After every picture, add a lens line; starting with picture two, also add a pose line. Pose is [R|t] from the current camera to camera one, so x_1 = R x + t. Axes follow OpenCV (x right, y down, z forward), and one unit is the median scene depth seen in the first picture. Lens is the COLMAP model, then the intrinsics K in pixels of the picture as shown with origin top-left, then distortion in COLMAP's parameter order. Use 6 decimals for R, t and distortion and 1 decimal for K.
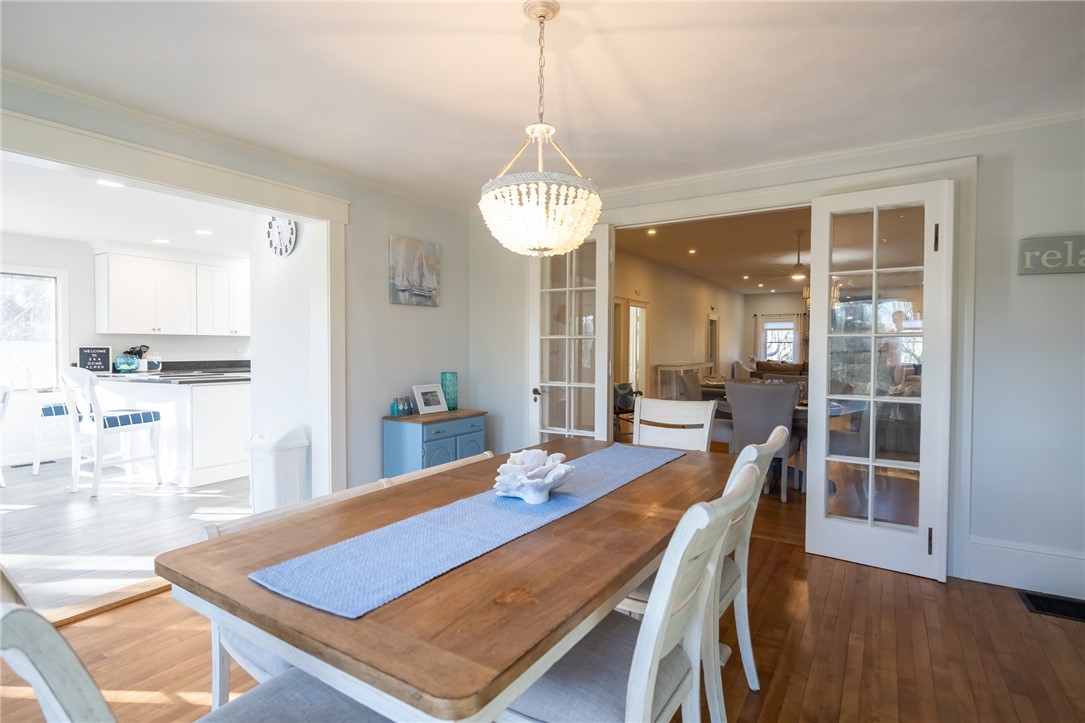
lens RADIAL K [[541.4, 0, 542.5], [0, 541.4, 361.5], [0, 0, 1]] dist [-0.001416, 0.000258]
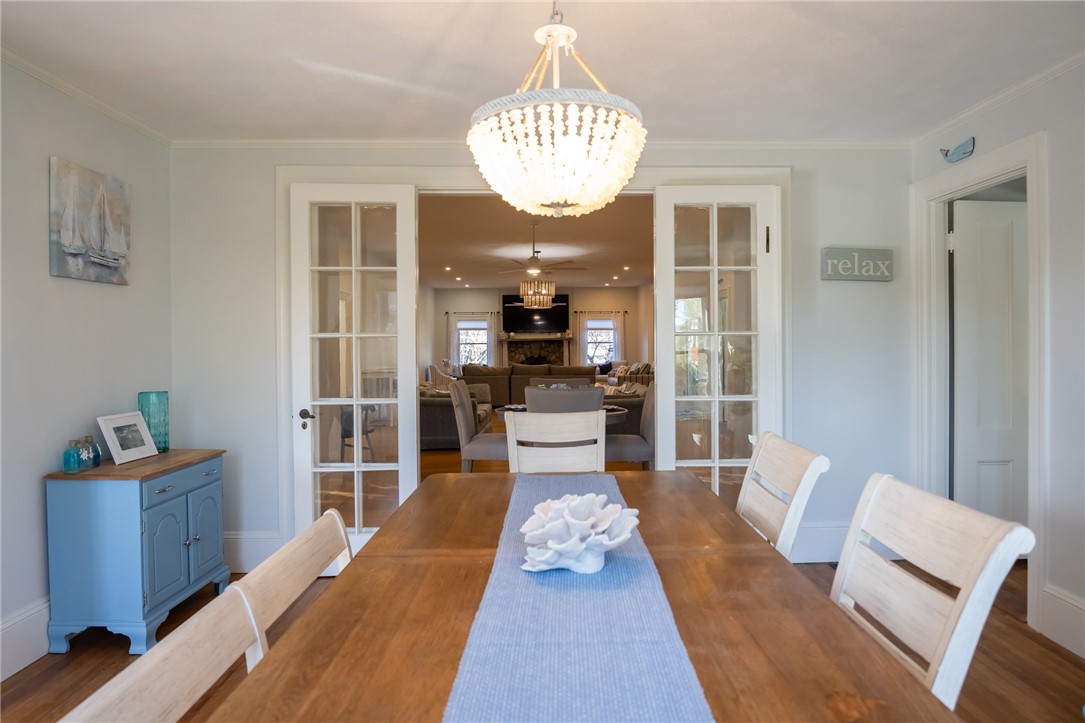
lens RADIAL K [[649.9, 0, 560.3], [0, 649.9, 360.1], [0, 0, 1]] dist [-0.029945, -0.000485]
pose [[0.827901, -0.018125, 0.560582, -0.213030], [0.024478, 0.999693, -0.003828, -0.002283], [-0.560340, 0.016891, 0.828090, 0.140822]]
